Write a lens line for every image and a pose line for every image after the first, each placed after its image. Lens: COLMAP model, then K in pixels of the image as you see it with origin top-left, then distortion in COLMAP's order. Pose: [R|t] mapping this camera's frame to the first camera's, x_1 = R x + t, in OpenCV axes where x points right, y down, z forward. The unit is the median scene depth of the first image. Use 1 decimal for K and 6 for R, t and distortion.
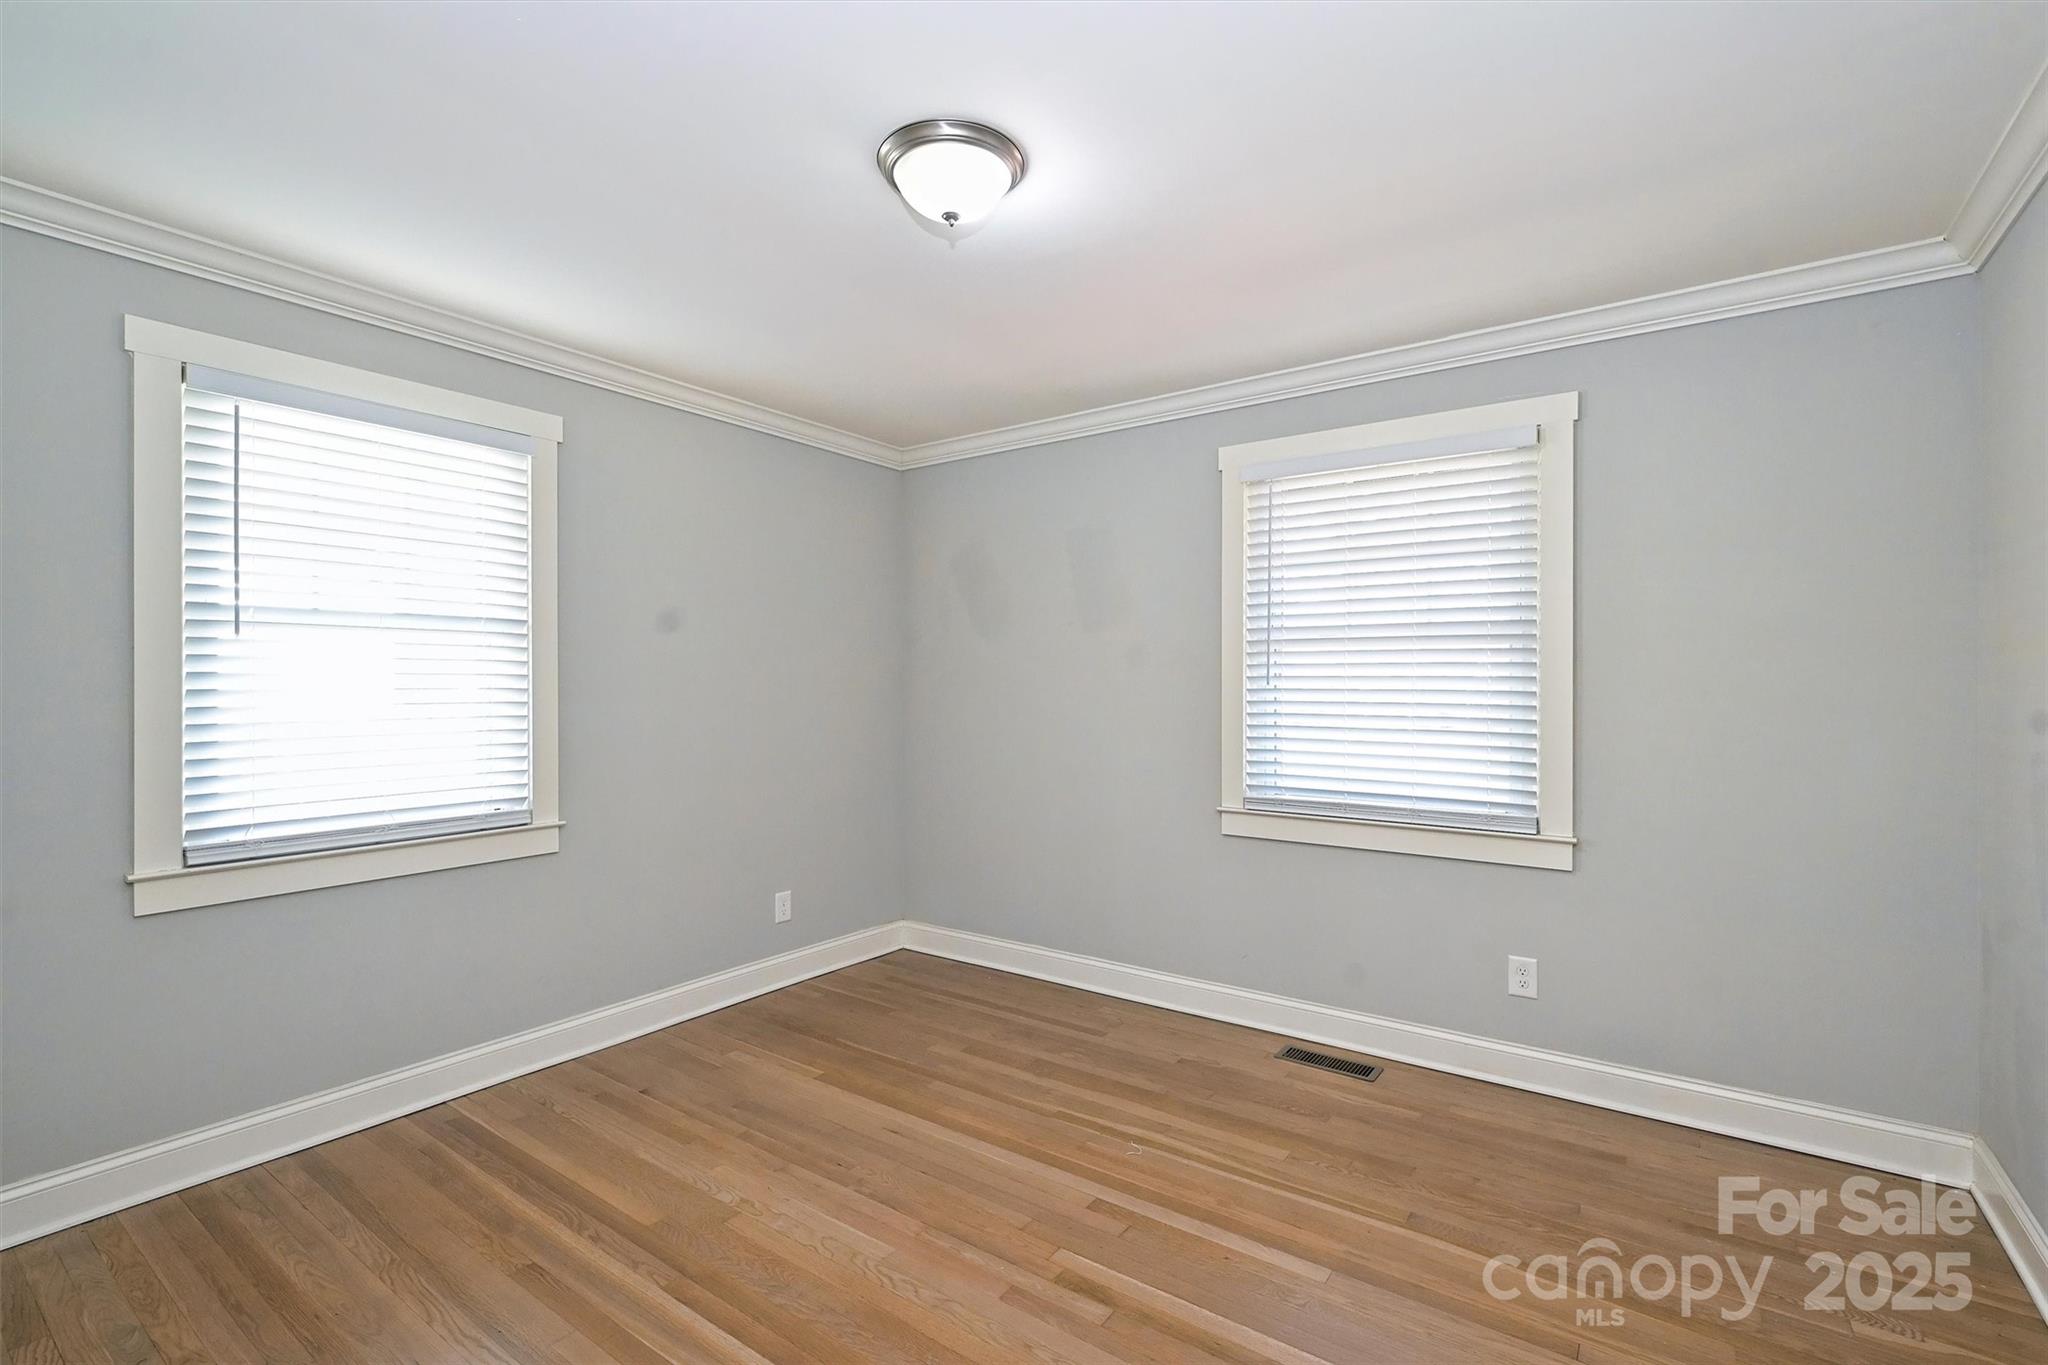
lens RADIAL K [[917.6, 0, 1004.2], [0, 917.6, 689.1], [0, 0, 1]] dist [-0.000792, -0.000245]
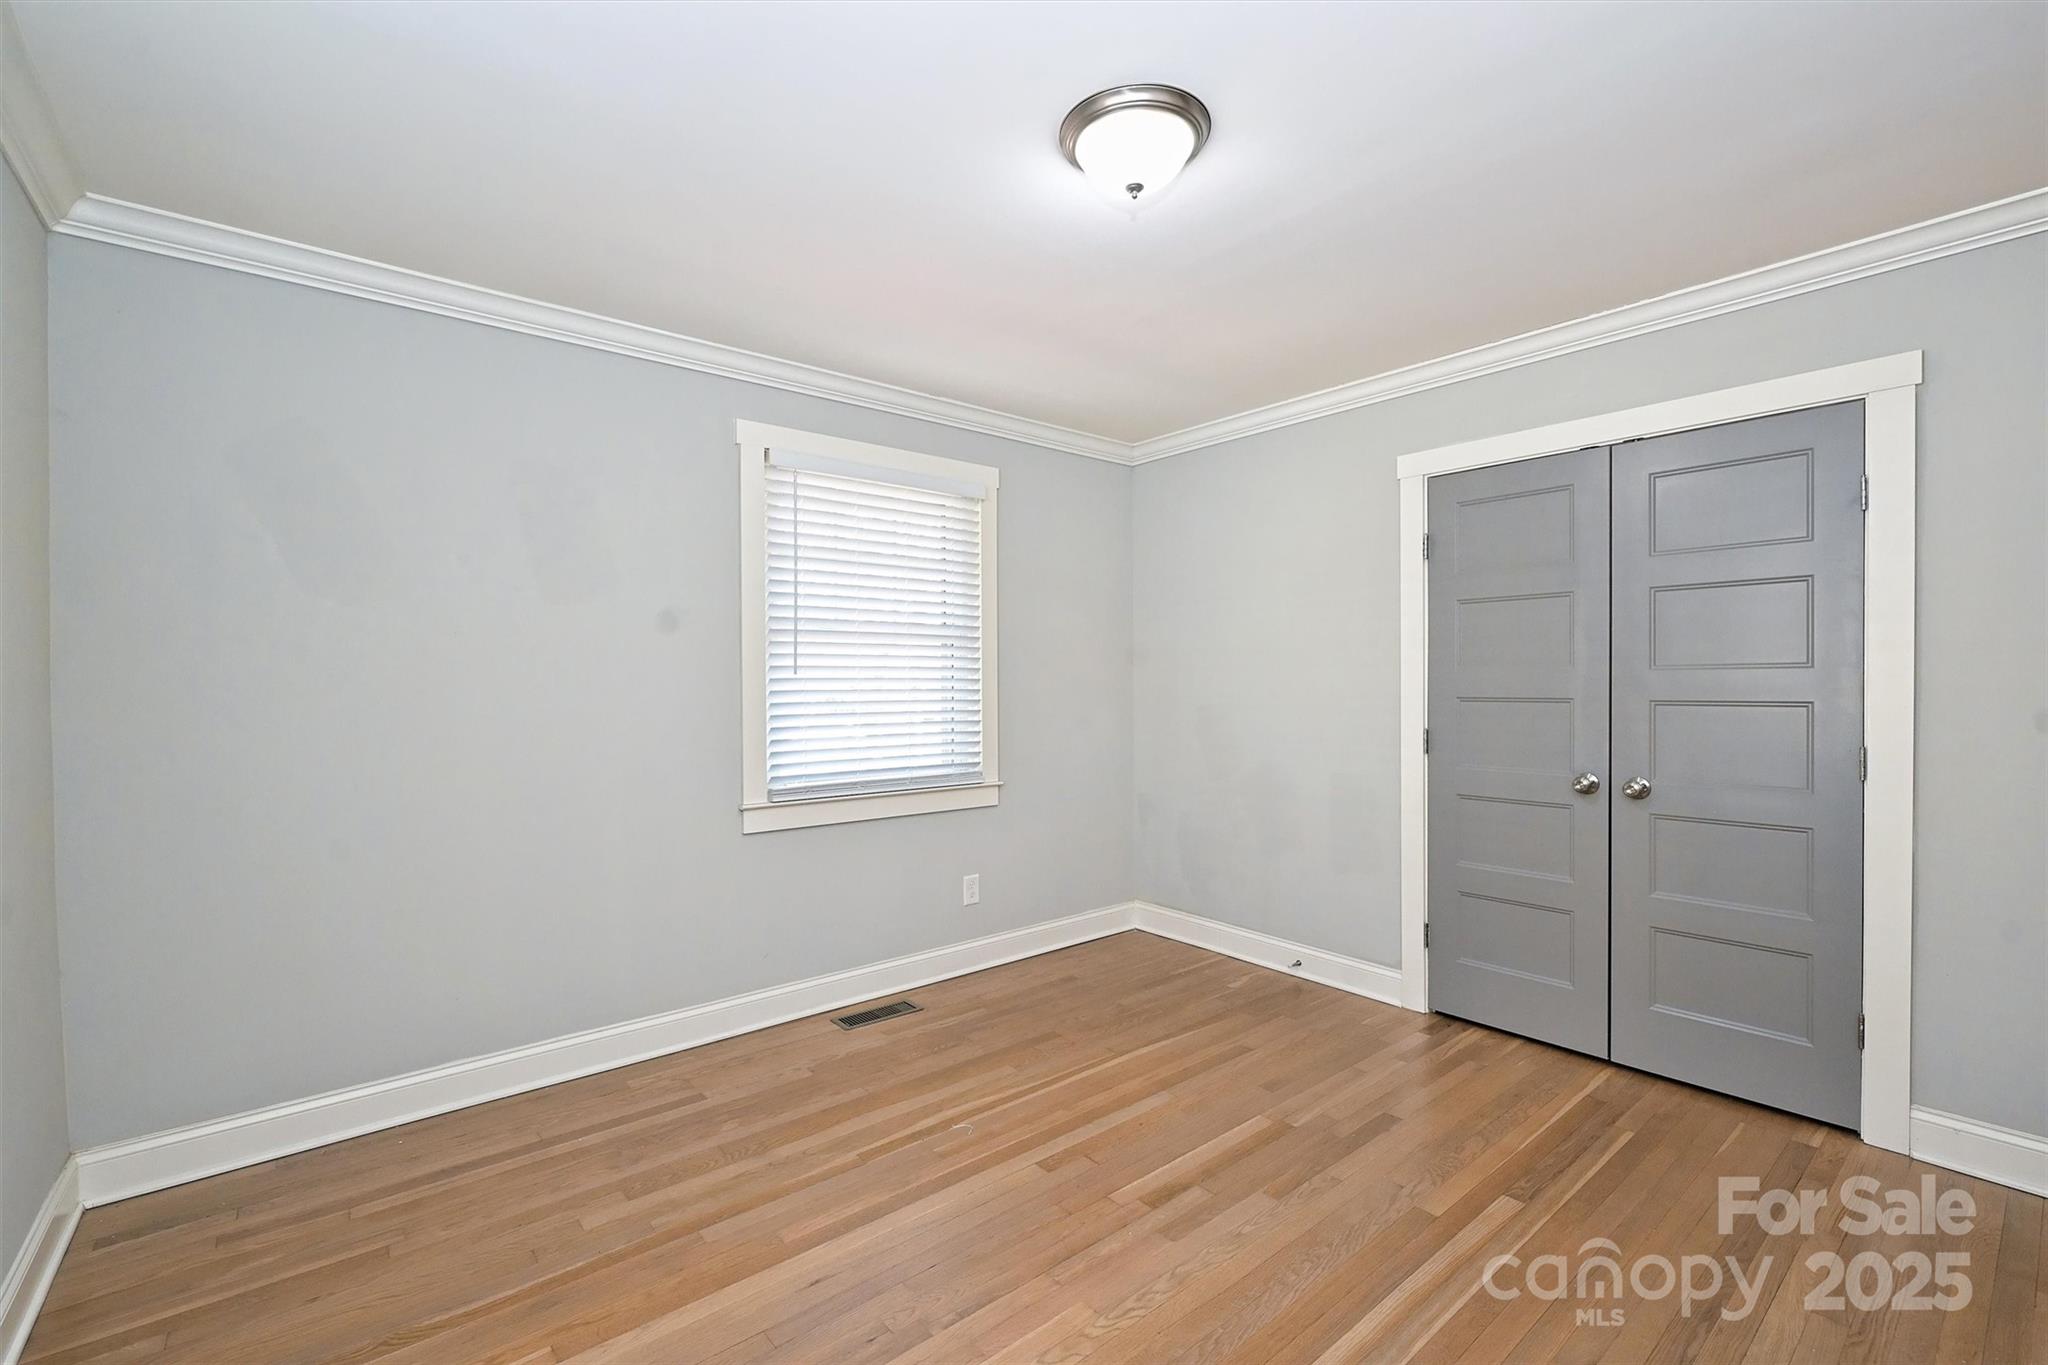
lens RADIAL K [[917.6, 0, 1004.2], [0, 917.6, 689.1], [0, 0, 1]] dist [-0.000792, -0.000245]
pose [[0.237003, -0.015248, 0.971389, -0.701474], [0.008253, 0.999872, 0.013682, -0.000530], [-0.971474, 0.004774, 0.237099, 0.601367]]
